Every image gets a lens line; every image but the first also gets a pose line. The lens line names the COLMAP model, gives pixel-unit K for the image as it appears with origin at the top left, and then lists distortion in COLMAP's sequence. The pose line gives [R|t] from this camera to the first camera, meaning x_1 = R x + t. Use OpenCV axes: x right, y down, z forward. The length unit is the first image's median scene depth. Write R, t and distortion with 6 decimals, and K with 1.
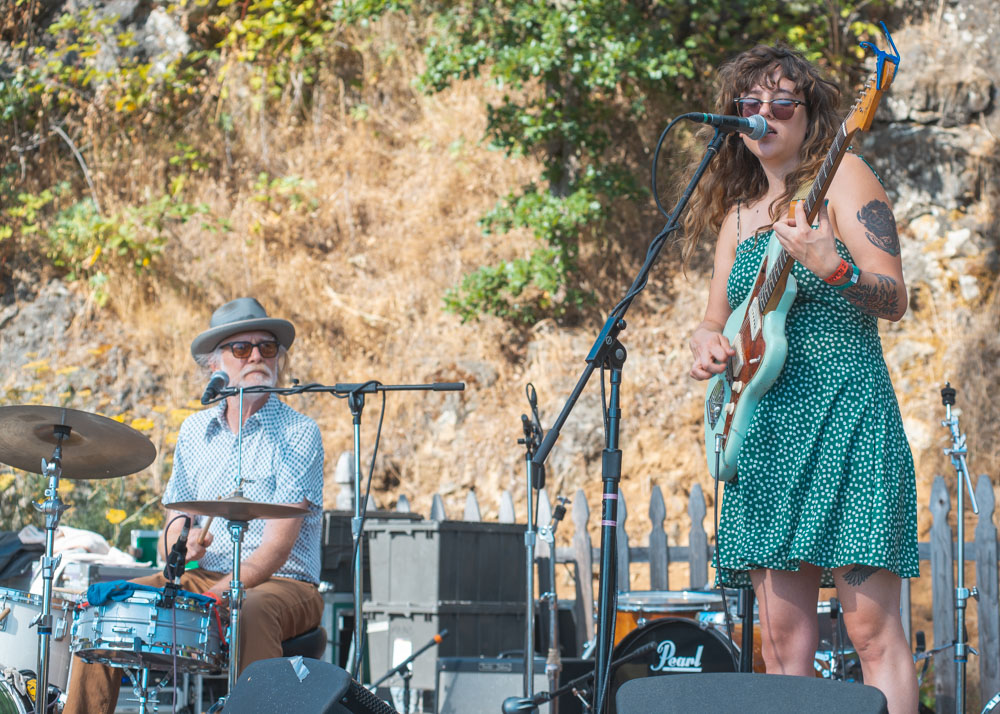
lens RADIAL K [[2410.7, 0, 500.2], [0, 2410.7, 357.5], [0, 0, 1]] dist [-0.062007, 0.000000]
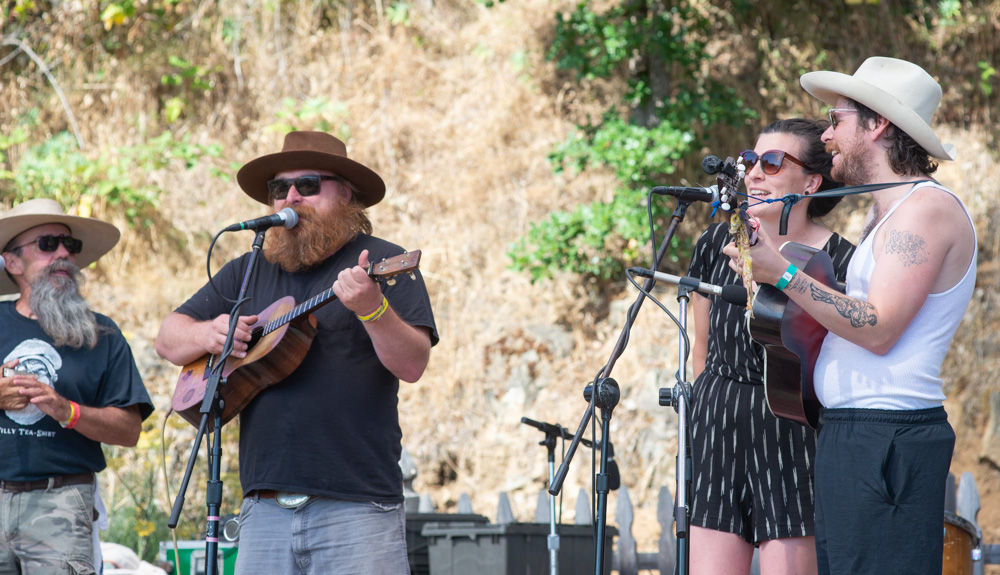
lens RADIAL K [[4113.7, 0, 500.0], [0, 4113.7, 286.9], [0, 0, 1]] dist [1.079121, 0.000000]
pose [[0.999630, -0.015336, -0.022454, 0.005465], [0.015616, 0.999802, 0.012348, -0.029853], [0.022260, -0.012694, 0.999672, -0.405047]]
